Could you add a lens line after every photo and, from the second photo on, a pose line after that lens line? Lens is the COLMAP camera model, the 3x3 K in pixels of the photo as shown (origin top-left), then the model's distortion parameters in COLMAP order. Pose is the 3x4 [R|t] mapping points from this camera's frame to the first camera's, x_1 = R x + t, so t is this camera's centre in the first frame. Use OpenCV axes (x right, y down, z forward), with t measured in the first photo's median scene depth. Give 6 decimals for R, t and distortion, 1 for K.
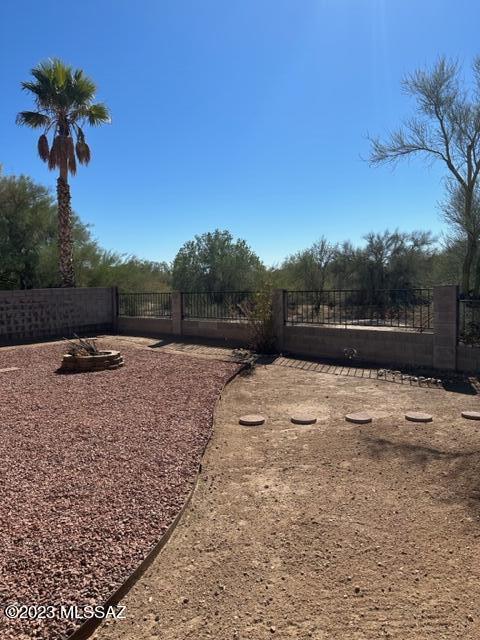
lens RADIAL K [[449.2, 0, 240.0], [0, 449.2, 320.0], [0, 0, 1]] dist [0.048950, -0.056547]
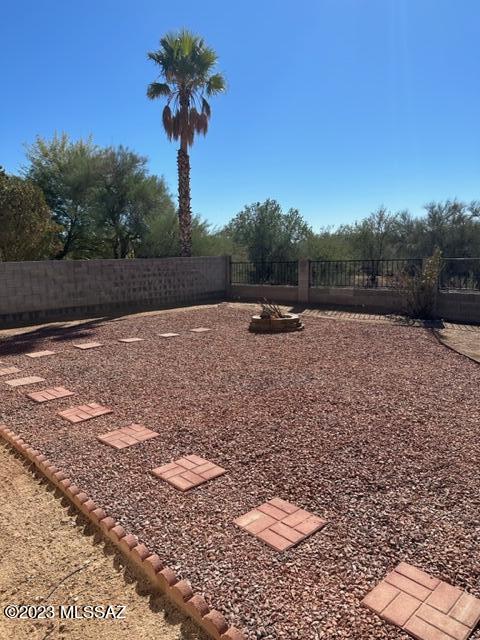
lens RADIAL K [[449.2, 0, 240.0], [0, 449.2, 320.0], [0, 0, 1]] dist [0.048950, -0.056547]
pose [[0.999397, 0.009898, -0.033294, -0.219851], [-0.007750, 0.997917, 0.064042, 0.007935], [0.033858, -0.063745, 0.997392, -0.045961]]
